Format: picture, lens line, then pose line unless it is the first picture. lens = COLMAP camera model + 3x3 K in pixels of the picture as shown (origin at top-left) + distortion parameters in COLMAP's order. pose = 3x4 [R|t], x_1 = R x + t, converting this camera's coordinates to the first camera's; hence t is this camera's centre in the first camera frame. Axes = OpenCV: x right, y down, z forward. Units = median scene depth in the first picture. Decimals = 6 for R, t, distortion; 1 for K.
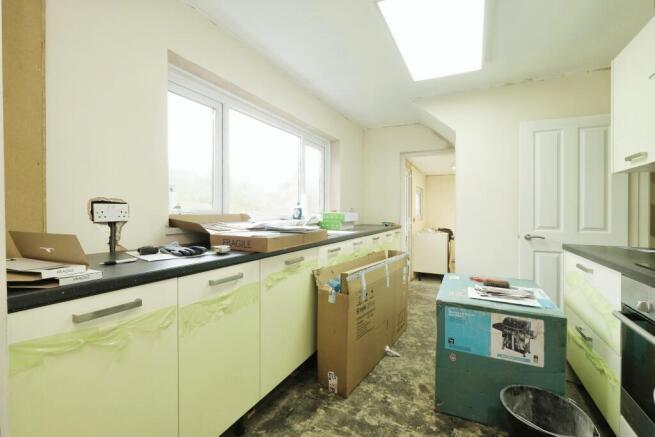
lens RADIAL K [[287.4, 0, 327.8], [0, 287.4, 221.0], [0, 0, 1]] dist [-0.002743, -0.000240]
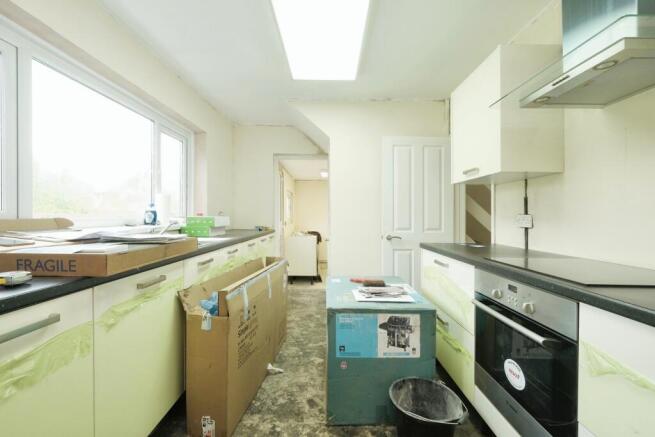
lens RADIAL K [[287.4, 0, 327.8], [0, 287.4, 221.0], [0, 0, 1]] dist [-0.002743, -0.000240]
pose [[0.894432, -0.008423, 0.447125, -0.035423], [0.014181, 0.999854, -0.009532, -0.003144], [-0.446980, 0.014866, 0.894421, 0.125957]]
